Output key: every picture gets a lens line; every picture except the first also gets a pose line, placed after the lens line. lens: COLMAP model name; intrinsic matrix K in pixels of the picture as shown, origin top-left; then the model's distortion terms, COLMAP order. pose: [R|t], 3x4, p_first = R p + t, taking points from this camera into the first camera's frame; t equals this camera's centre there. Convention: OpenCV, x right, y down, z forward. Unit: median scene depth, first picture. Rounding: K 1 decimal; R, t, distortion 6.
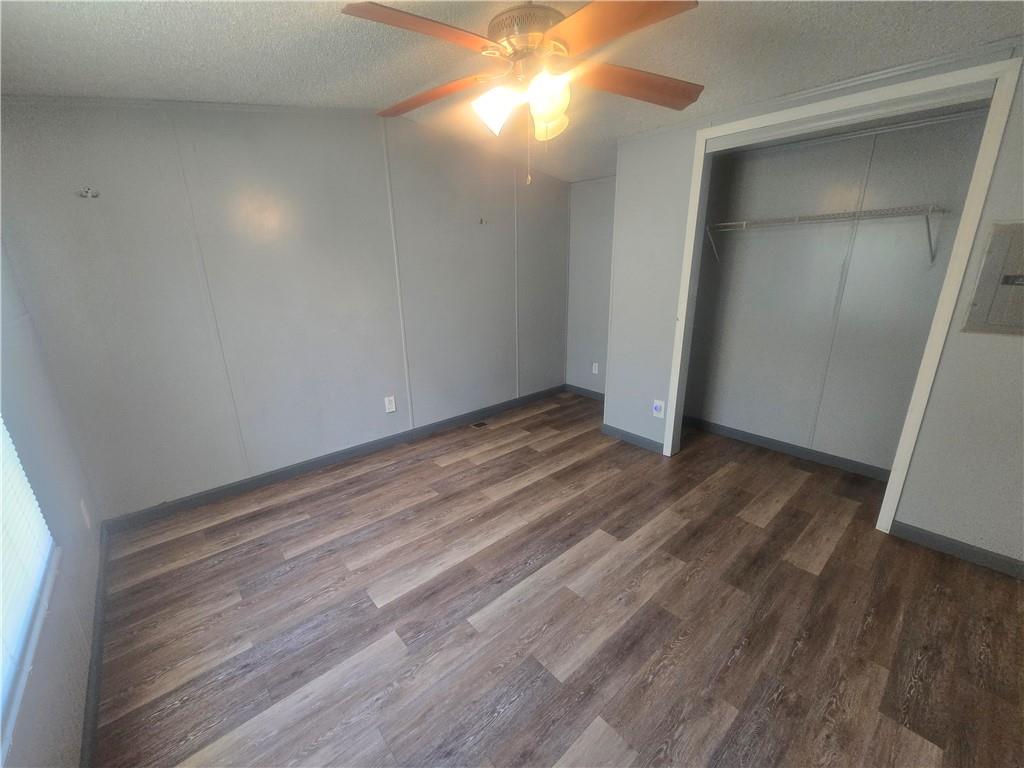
lens RADIAL K [[419.3, 0, 515.6], [0, 419.3, 384.1], [0, 0, 1]] dist [0.000272, -0.000725]
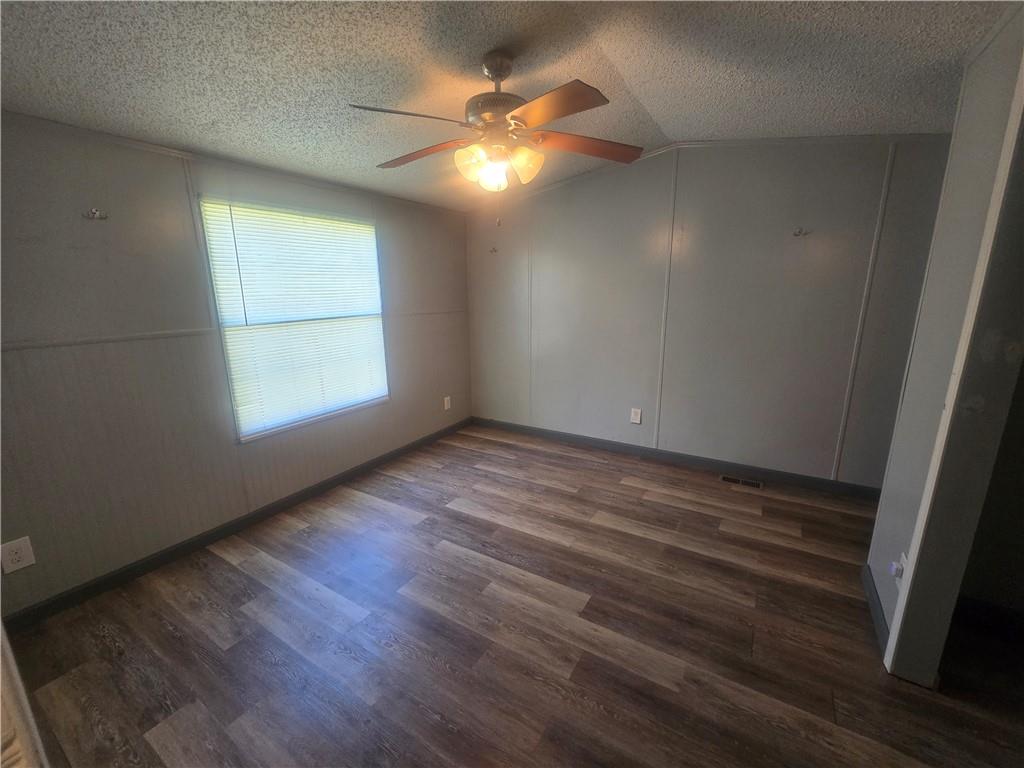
lens RADIAL K [[419.3, 0, 515.6], [0, 419.3, 385.7], [0, 0, 1]] dist [0.000272, -0.000725]
pose [[0.288303, 0.224752, -0.930789, 0.820140], [-0.257236, 0.954509, 0.150803, -0.151539], [0.922340, 0.195955, 0.333003, 0.459421]]
